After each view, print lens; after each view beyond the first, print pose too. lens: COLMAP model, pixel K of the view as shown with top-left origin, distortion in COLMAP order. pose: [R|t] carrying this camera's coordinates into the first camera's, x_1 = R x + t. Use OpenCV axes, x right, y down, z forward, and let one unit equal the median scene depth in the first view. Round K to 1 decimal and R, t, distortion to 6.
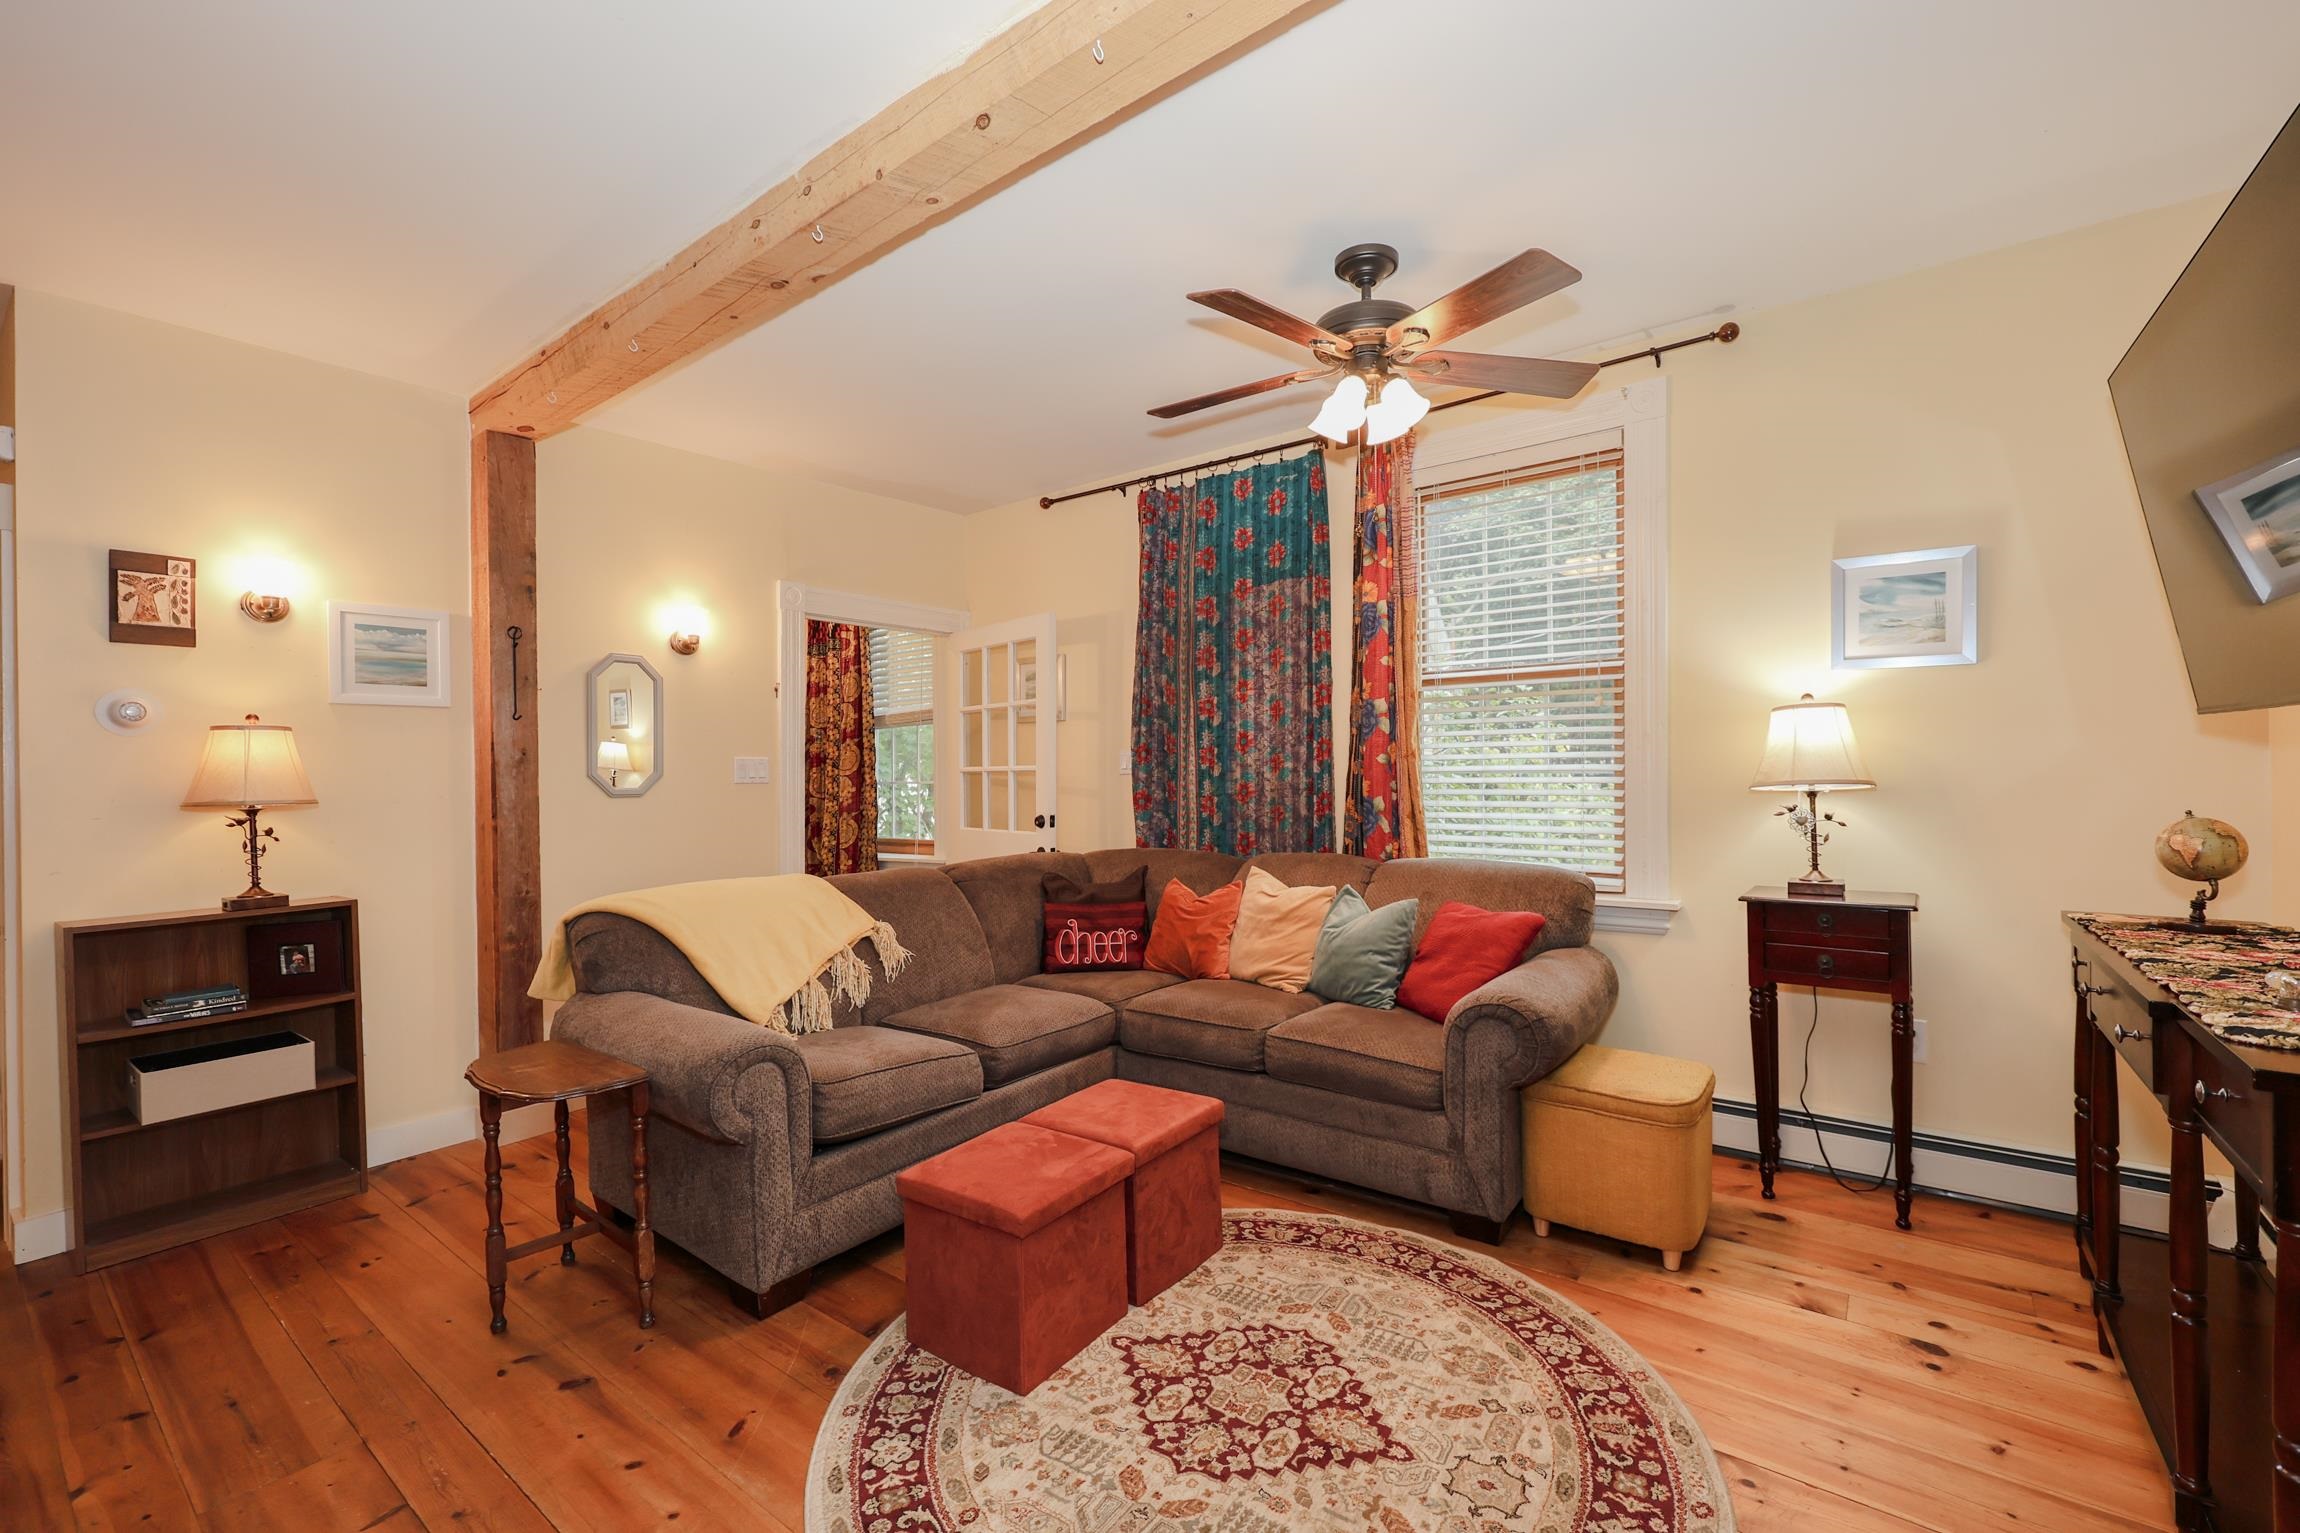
lens RADIAL K [[972.5, 0, 1147.6], [0, 972.5, 770.0], [0, 0, 1]] dist [-0.001269, -0.000099]
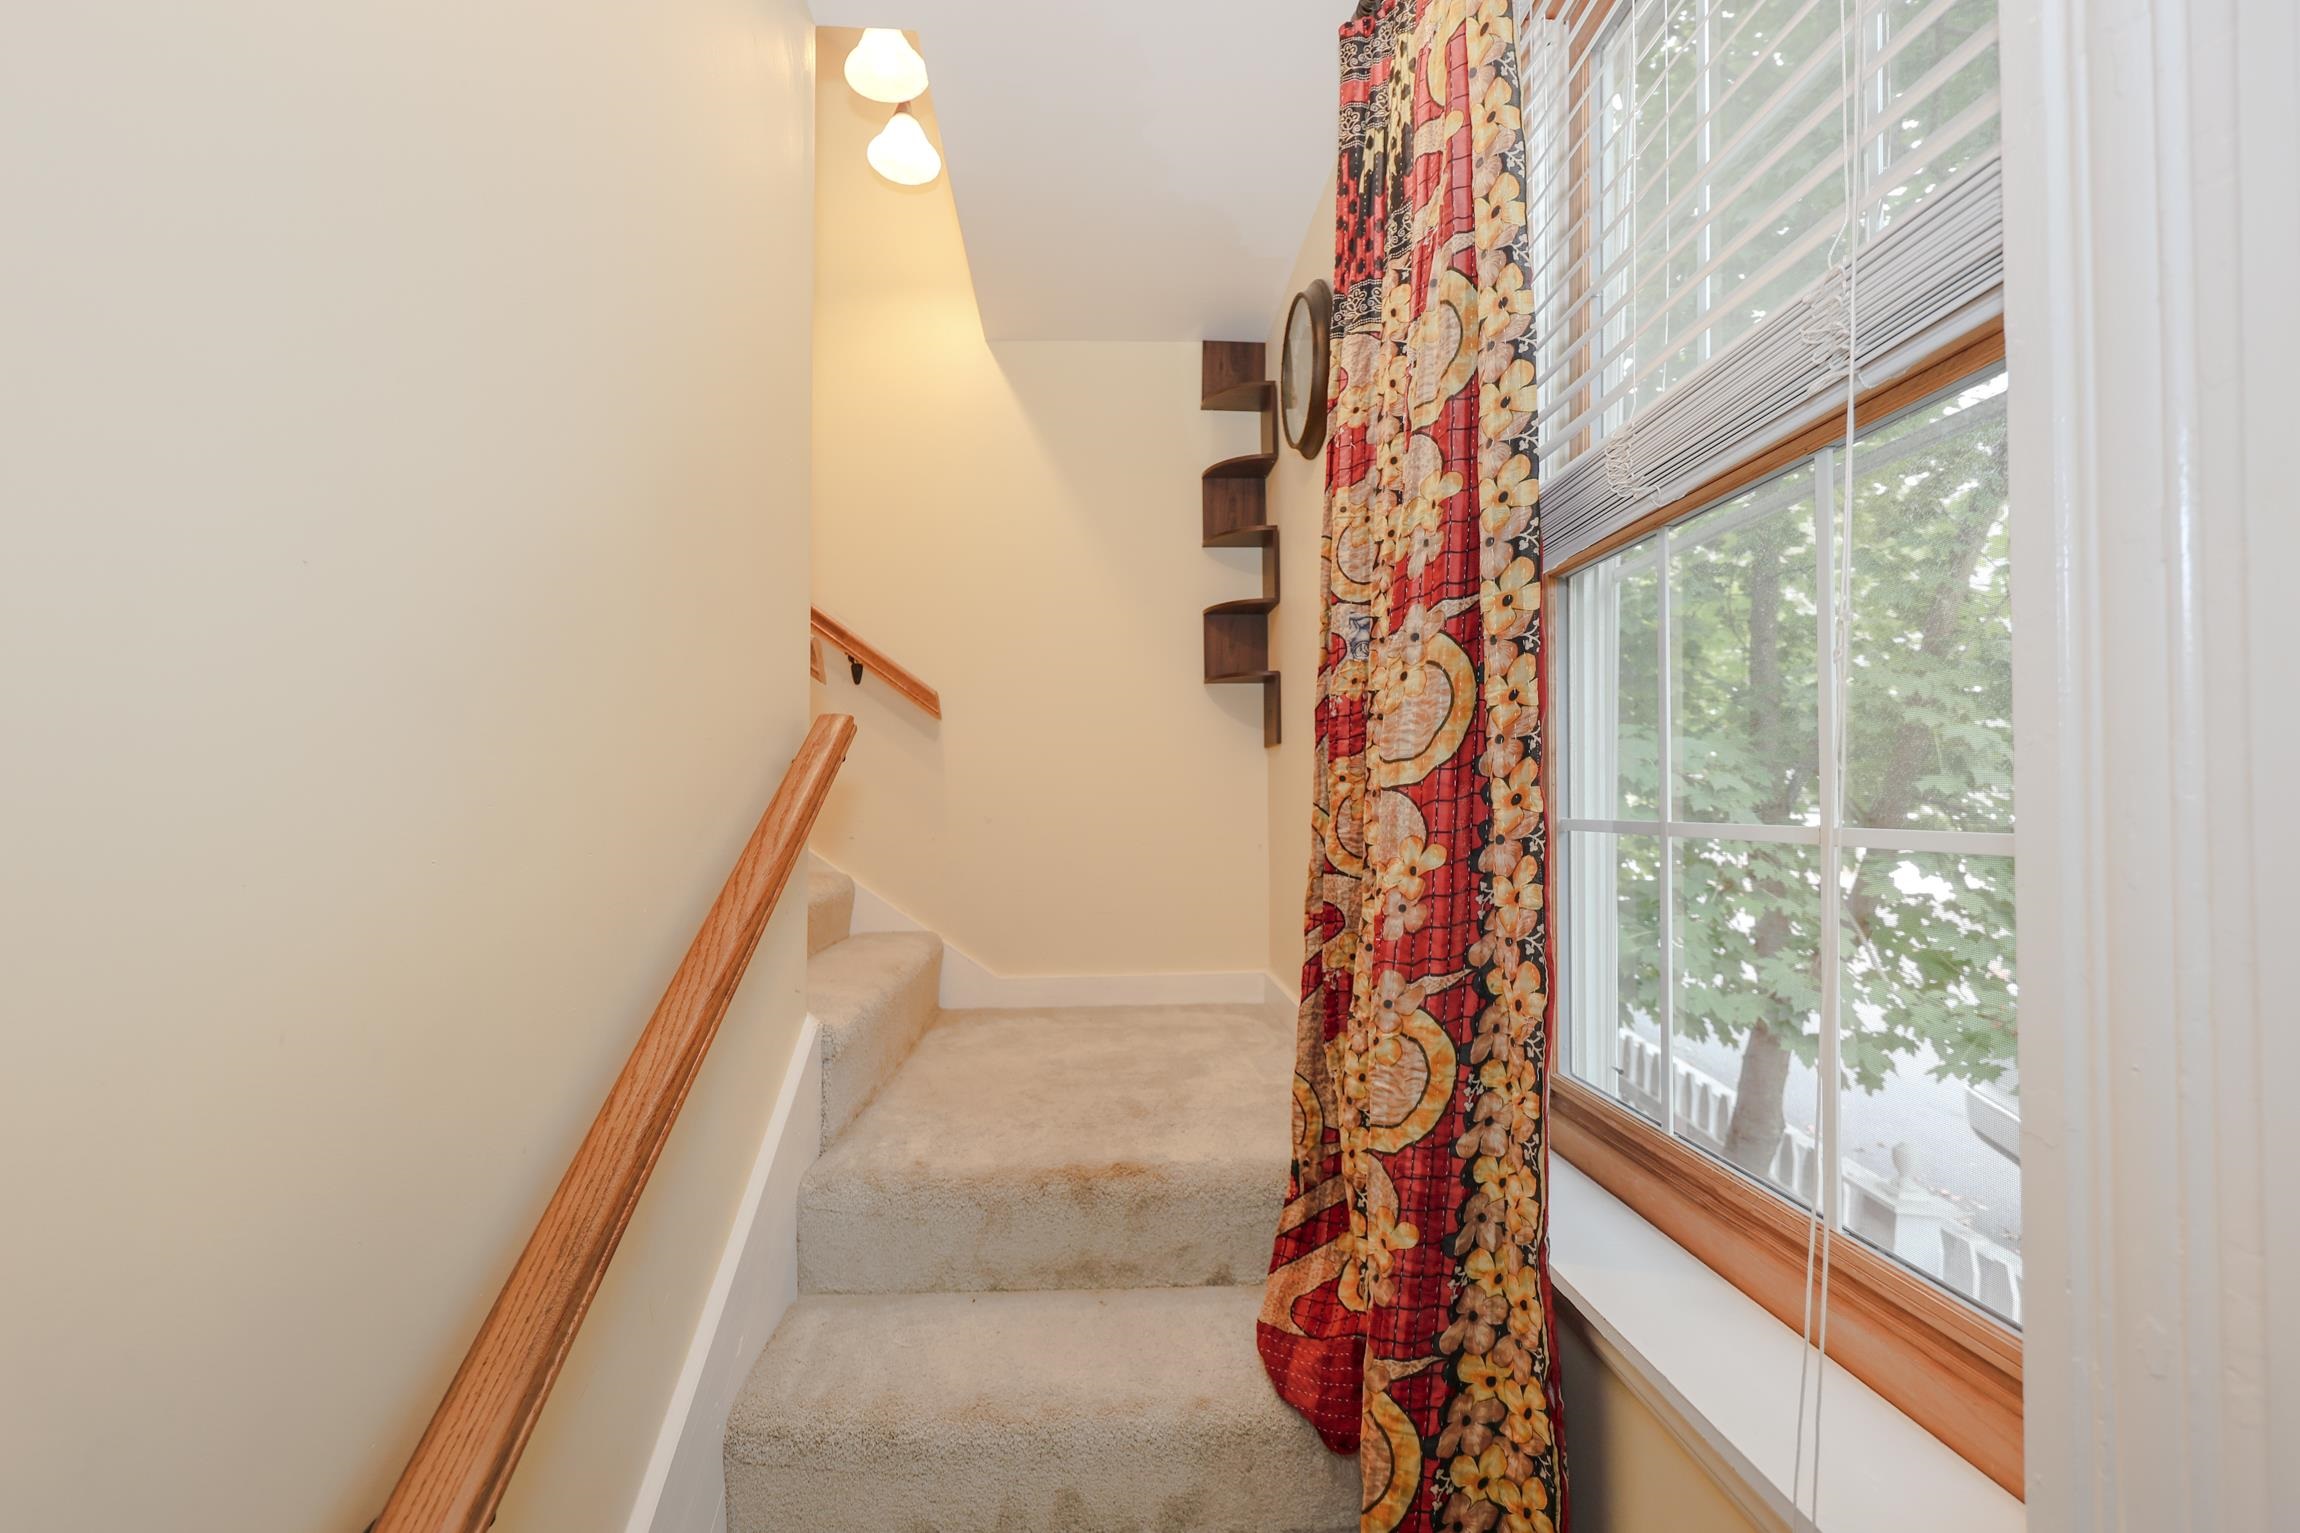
lens RADIAL K [[972.5, 0, 1147.6], [0, 972.5, 770.0], [0, 0, 1]] dist [-0.001269, -0.000099]
pose [[0.658543, -0.004205, -0.752531, -0.192507], [-0.012105, 0.999796, -0.016180, 0.005977], [0.752446, 0.019764, 0.658358, 0.825388]]
